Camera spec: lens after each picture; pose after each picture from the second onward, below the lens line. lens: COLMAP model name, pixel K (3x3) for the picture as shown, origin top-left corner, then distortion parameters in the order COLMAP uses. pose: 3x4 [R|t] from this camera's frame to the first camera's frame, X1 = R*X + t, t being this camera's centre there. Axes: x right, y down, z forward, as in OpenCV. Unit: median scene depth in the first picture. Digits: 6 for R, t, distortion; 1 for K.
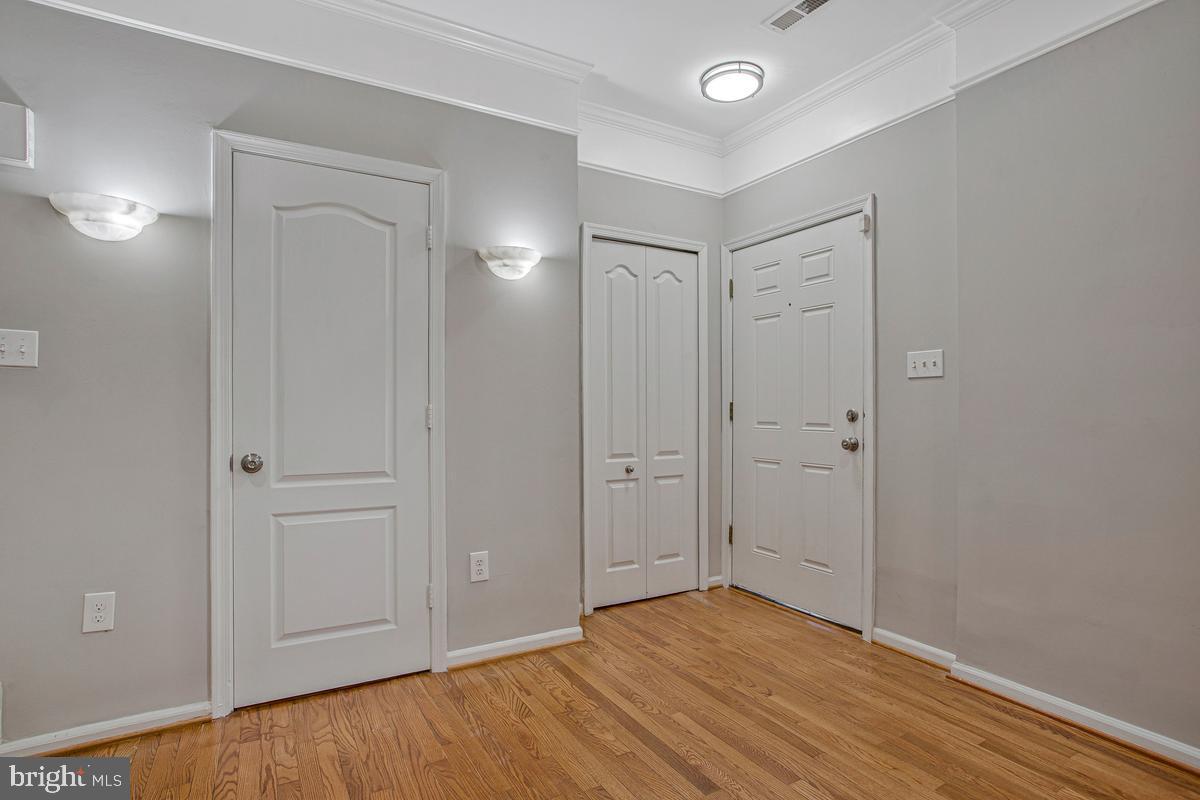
lens RADIAL K [[617.2, 0, 660.6], [0, 617.2, 396.4], [0, 0, 1]] dist [-0.051714, 0.016809]
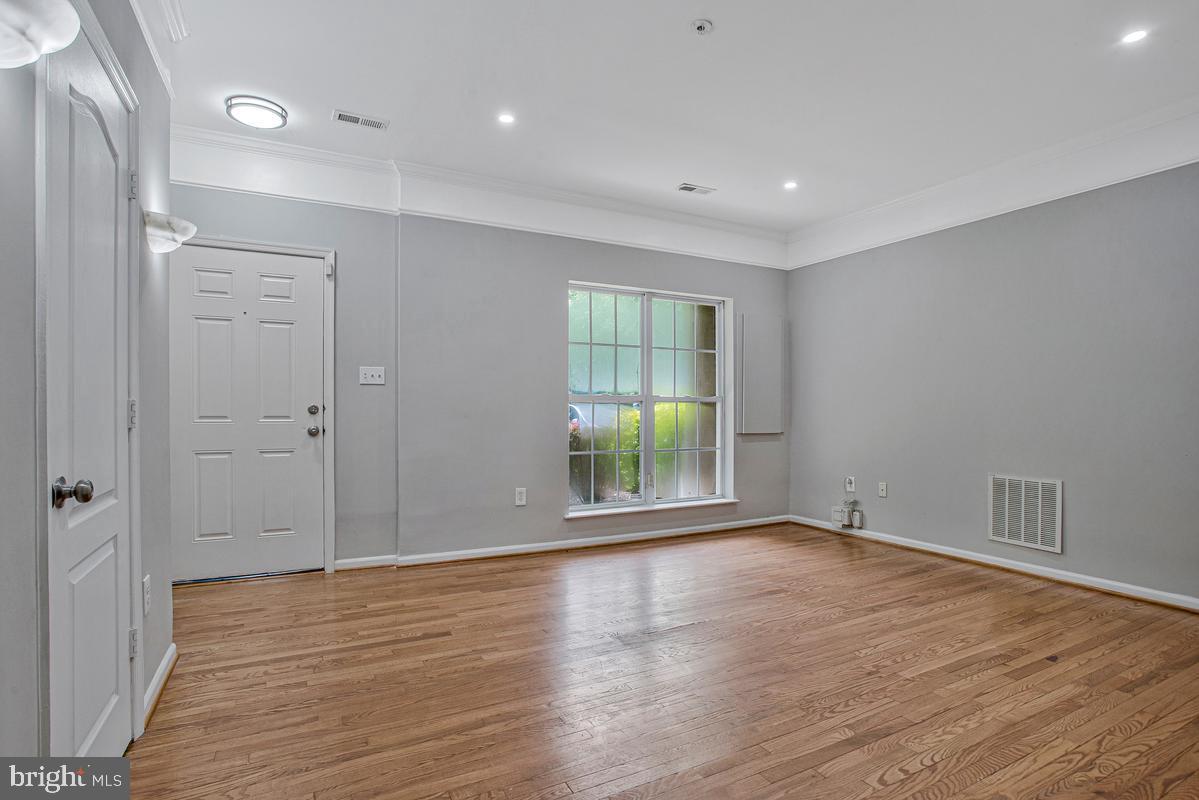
lens RADIAL K [[616.7, 0, 596.3], [0, 616.7, 391.2], [0, 0, 1]] dist [-0.051714, 0.016809]
pose [[0.041539, 0.024213, 0.998843, -1.091664], [-0.021270, 0.999501, -0.023344, 0.010322], [-0.998910, -0.020275, 0.042033, 0.369330]]
